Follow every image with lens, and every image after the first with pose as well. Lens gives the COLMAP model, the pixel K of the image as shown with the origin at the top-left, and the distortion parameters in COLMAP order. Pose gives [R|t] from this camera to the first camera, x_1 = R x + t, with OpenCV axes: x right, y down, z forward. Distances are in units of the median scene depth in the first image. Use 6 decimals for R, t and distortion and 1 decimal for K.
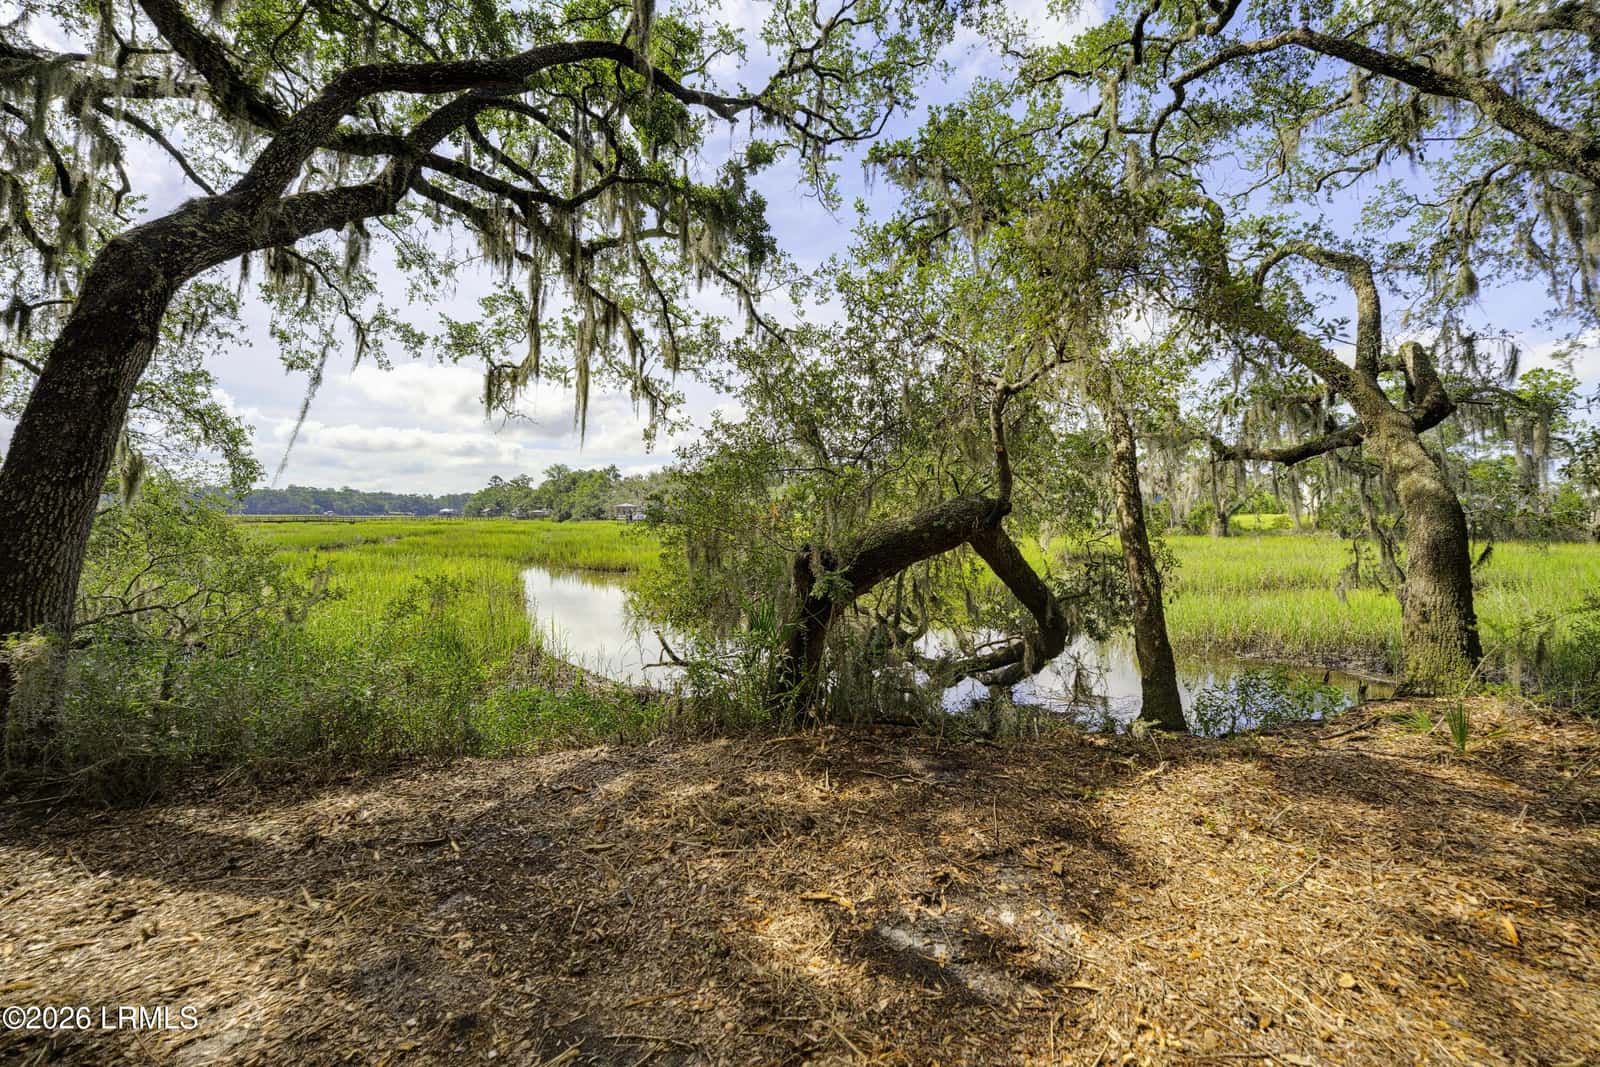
lens RADIAL K [[655.8, 0, 805.0], [0, 655.8, 530.7], [0, 0, 1]] dist [-0.033303, 0.004842]
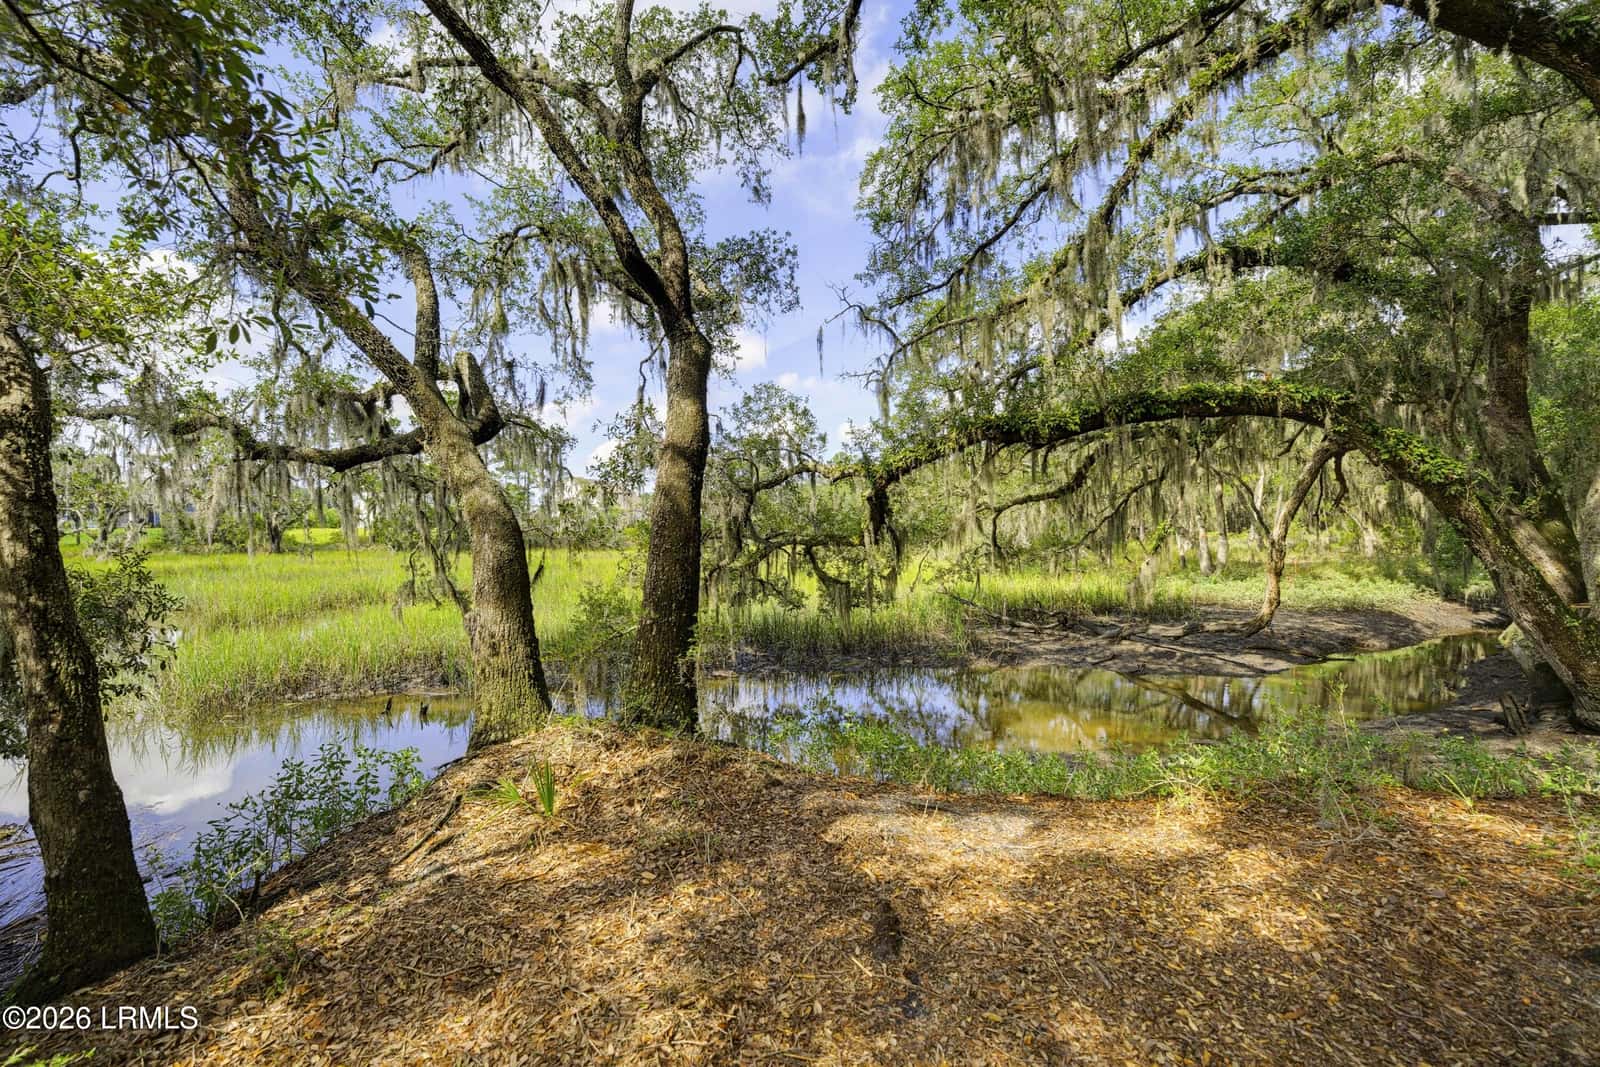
lens RADIAL K [[655.8, 0, 805.0], [0, 655.8, 530.7], [0, 0, 1]] dist [-0.033303, 0.004842]
pose [[0.304430, -0.004262, 0.952525, 0.167285], [0.024988, 0.999682, -0.003513, -0.010427], [-0.952207, 0.024871, 0.304440, 0.212220]]
